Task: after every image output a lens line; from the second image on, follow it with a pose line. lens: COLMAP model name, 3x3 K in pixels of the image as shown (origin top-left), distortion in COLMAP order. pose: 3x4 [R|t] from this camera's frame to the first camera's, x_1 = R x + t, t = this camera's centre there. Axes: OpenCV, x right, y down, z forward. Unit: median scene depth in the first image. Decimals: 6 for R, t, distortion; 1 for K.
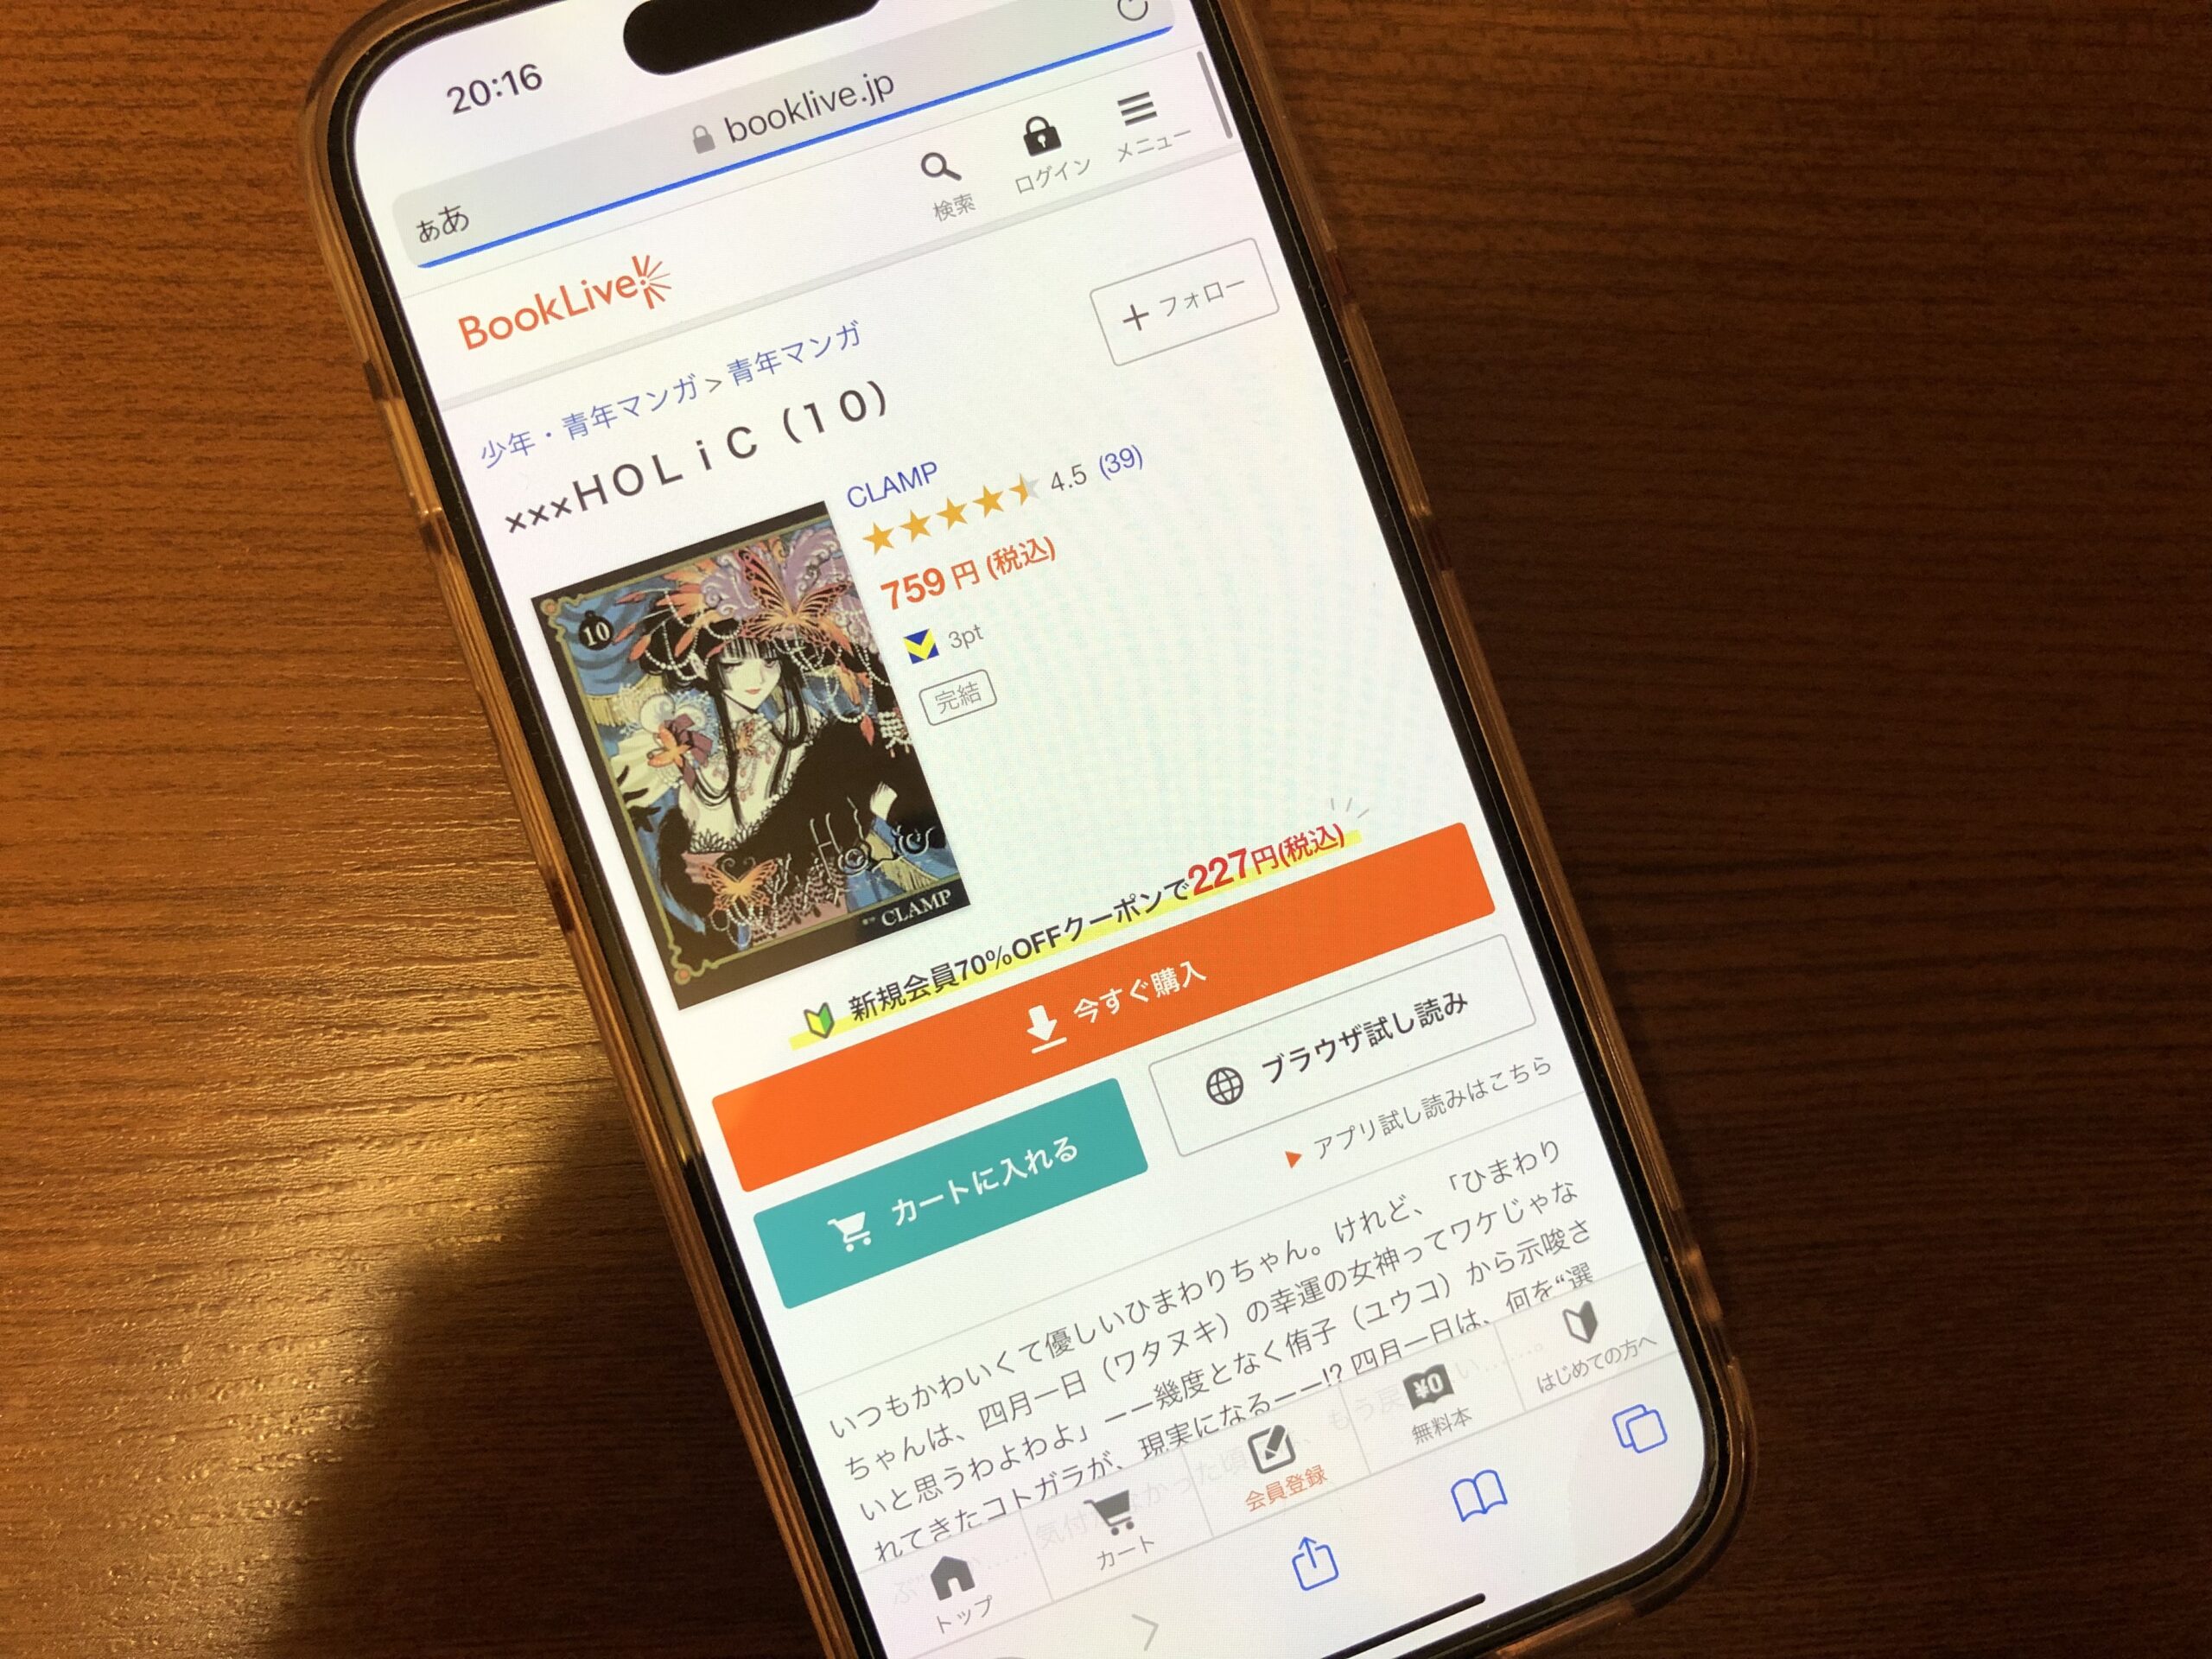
lens RADIAL K [[1892.7, 0, 1108.9], [0, 1892.7, 825.6], [0, 0, 1]] dist [0.002724, 0.007291]
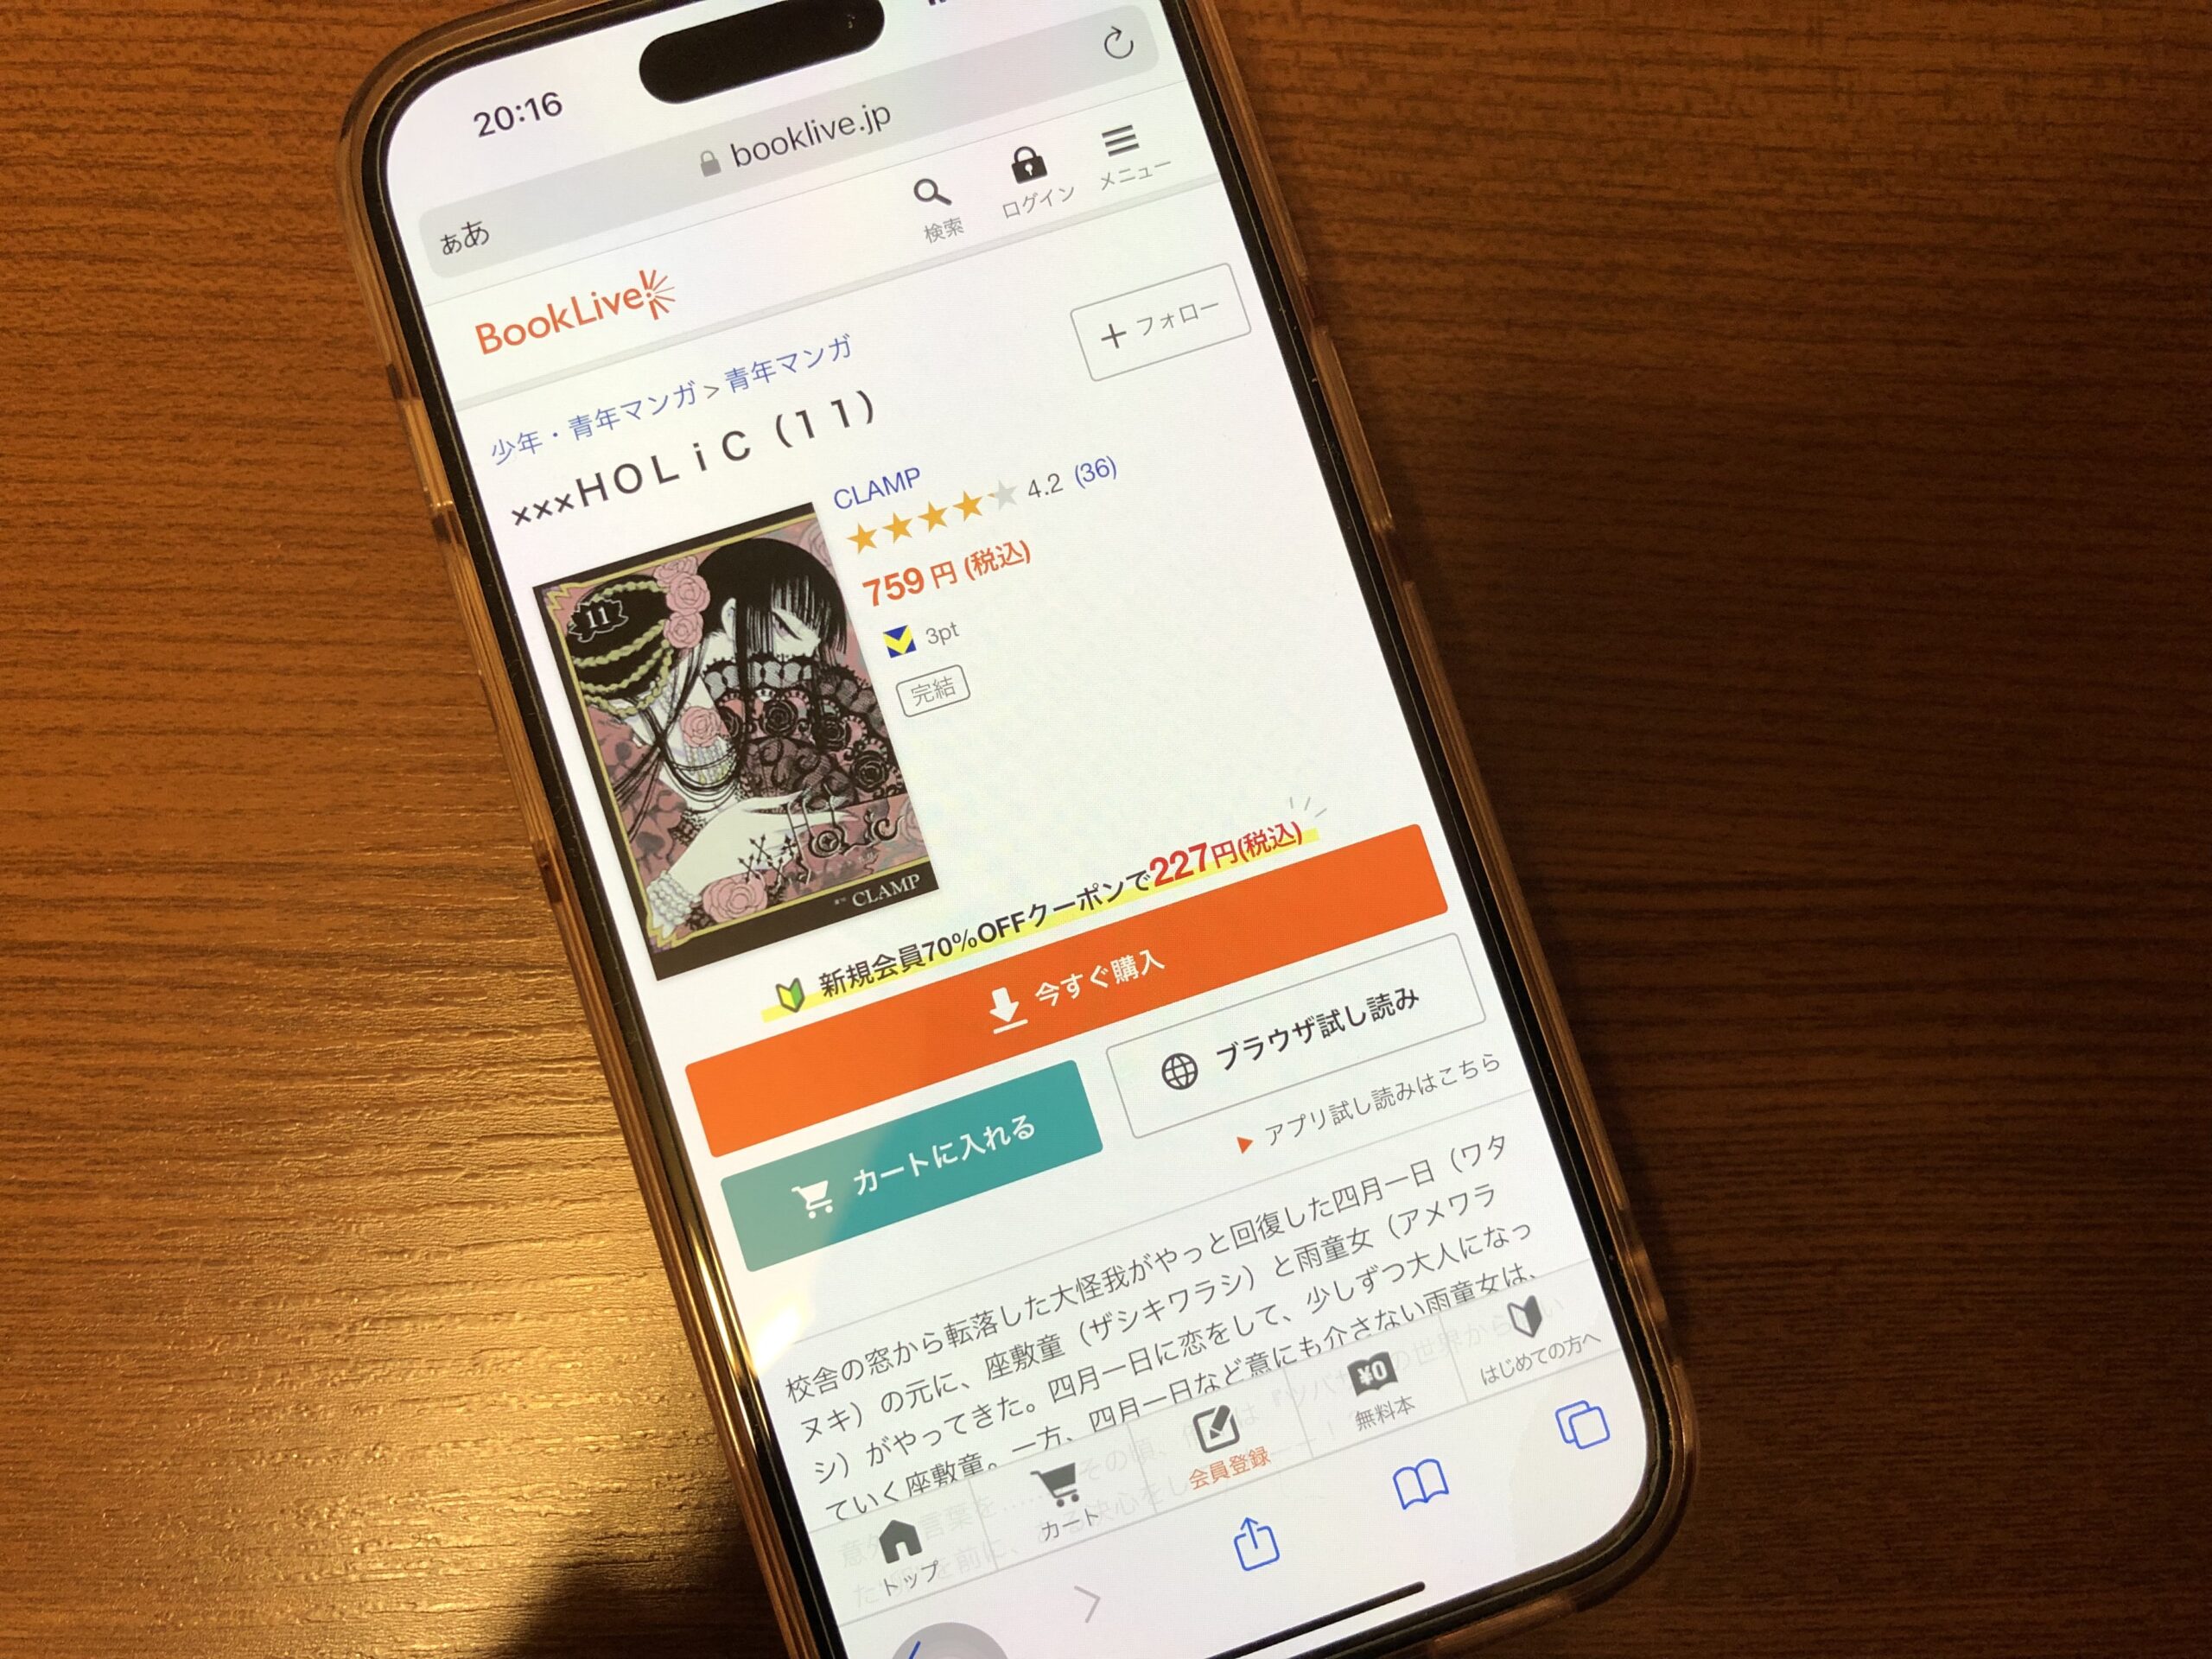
lens RADIAL K [[1891.6, 0, 1099.6], [0, 1891.6, 835.3], [0, 0, 1]] dist [0.006902, -0.000078]
pose [[0.998850, 0.024445, -0.041255, 0.053629], [-0.026181, 0.998771, -0.042076, 0.050133], [0.040176, 0.043108, 0.998262, -0.035159]]
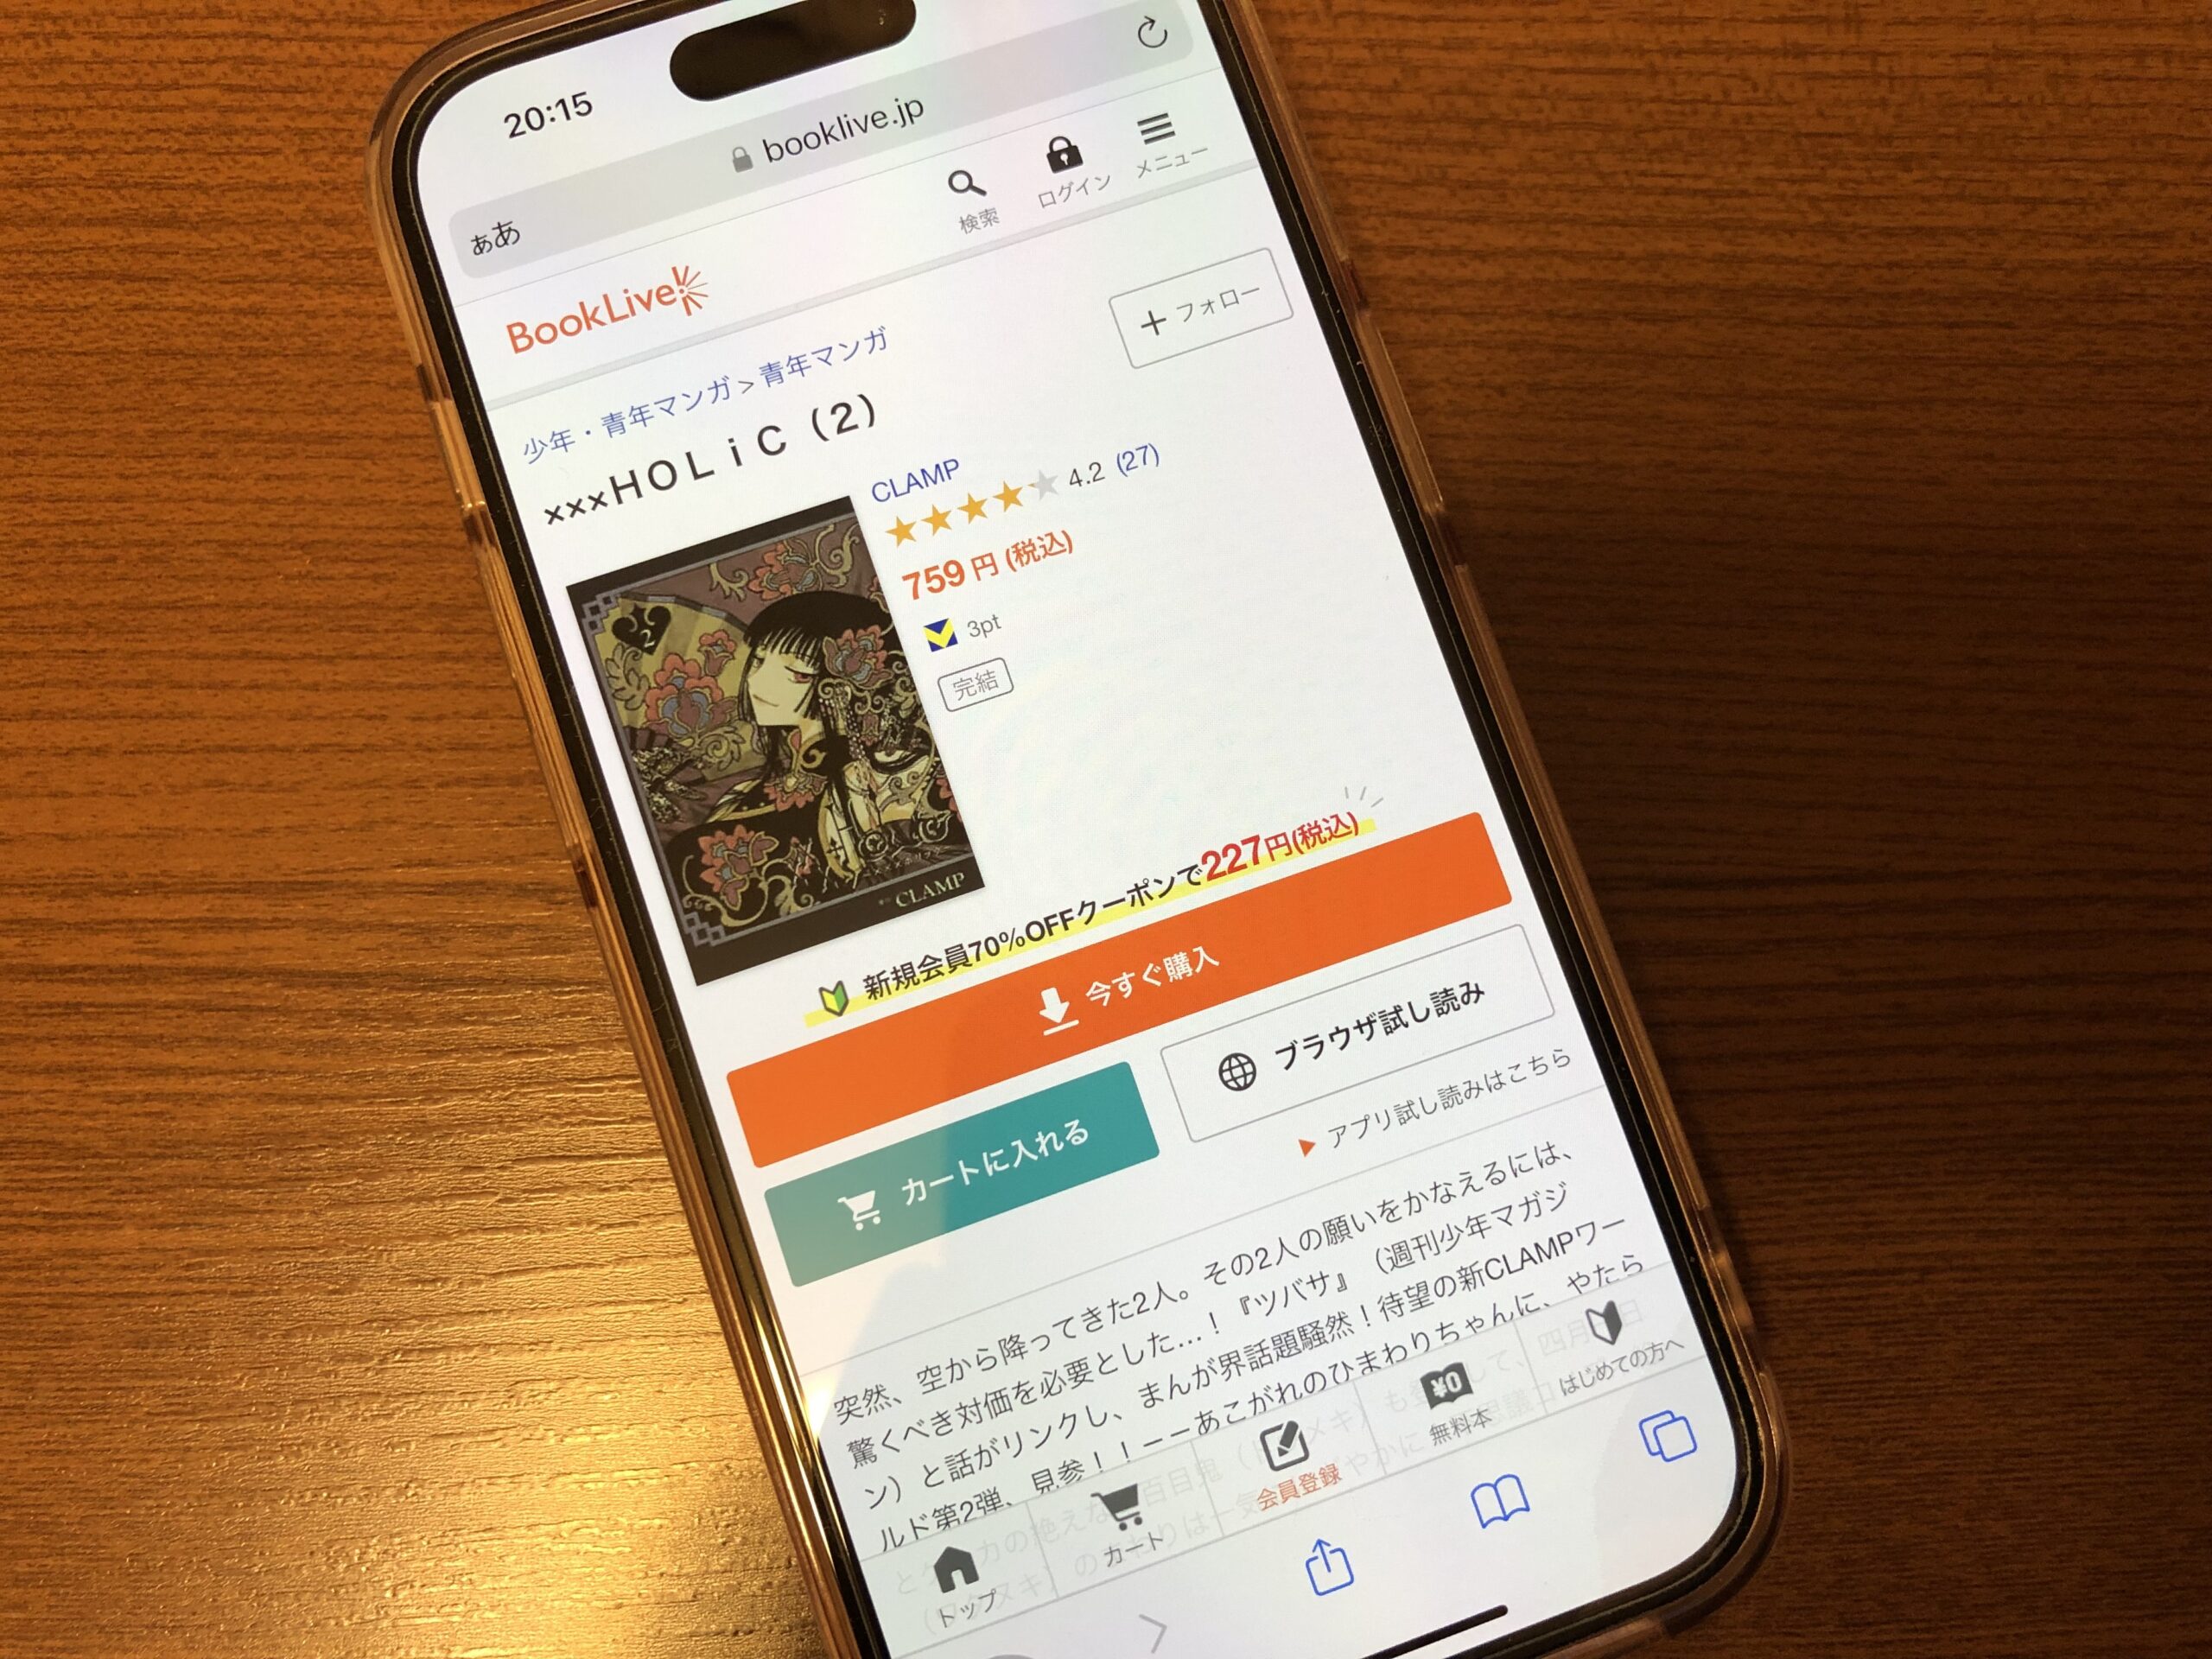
lens RADIAL K [[1891.6, 0, 1097.3], [0, 1891.6, 834.8], [0, 0, 1]] dist [0.004806, 0.002422]
pose [[0.998523, 0.003896, -0.054184, 0.038554], [-0.008536, 0.996286, -0.085679, 0.093216], [0.053649, 0.086015, 0.994848, -0.004229]]
